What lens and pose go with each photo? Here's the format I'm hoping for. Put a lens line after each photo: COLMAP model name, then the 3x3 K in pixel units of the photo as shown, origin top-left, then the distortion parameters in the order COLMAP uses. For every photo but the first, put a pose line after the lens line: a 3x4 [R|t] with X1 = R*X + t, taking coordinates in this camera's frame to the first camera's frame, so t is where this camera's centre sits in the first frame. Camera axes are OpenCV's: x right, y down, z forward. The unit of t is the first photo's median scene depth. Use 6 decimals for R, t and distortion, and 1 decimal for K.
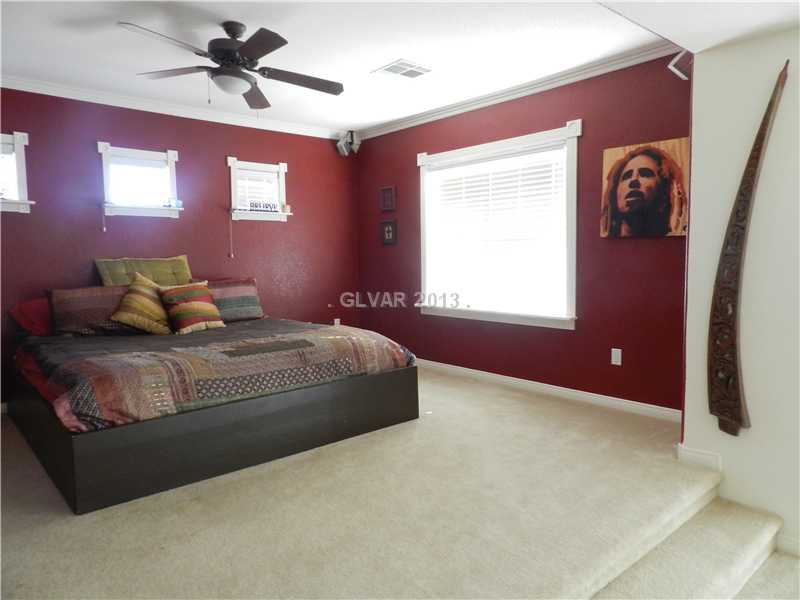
lens RADIAL K [[546.6, 0, 400.0], [0, 546.6, 300.0], [0, 0, 1]] dist [0.024637, -0.000185]
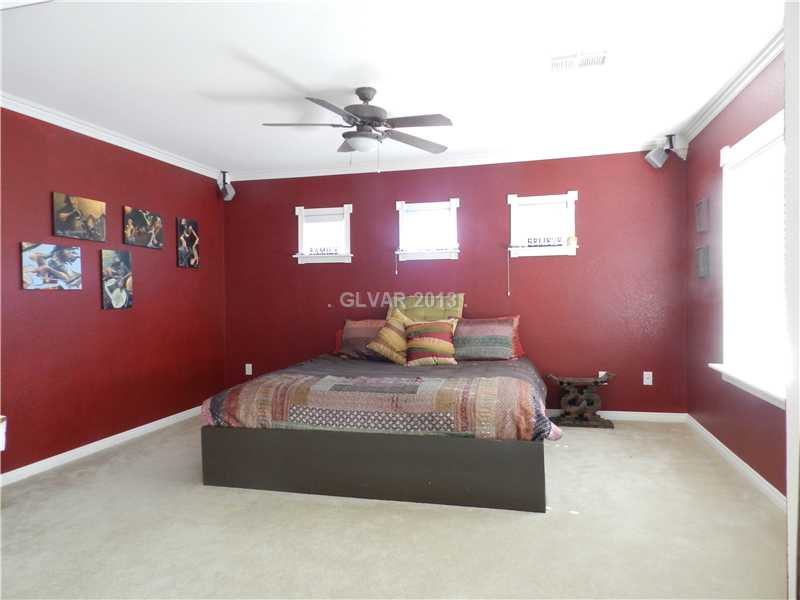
lens RADIAL K [[524.2, 0, 402.7], [0, 524.2, 321.0], [0, 0, 1]] dist [-0.008751, 0.000330]
pose [[0.568648, 0.042158, -0.821500, 0.469363], [-0.060533, 0.998123, 0.009321, -0.038314], [0.820351, 0.044427, 0.570133, 0.398010]]
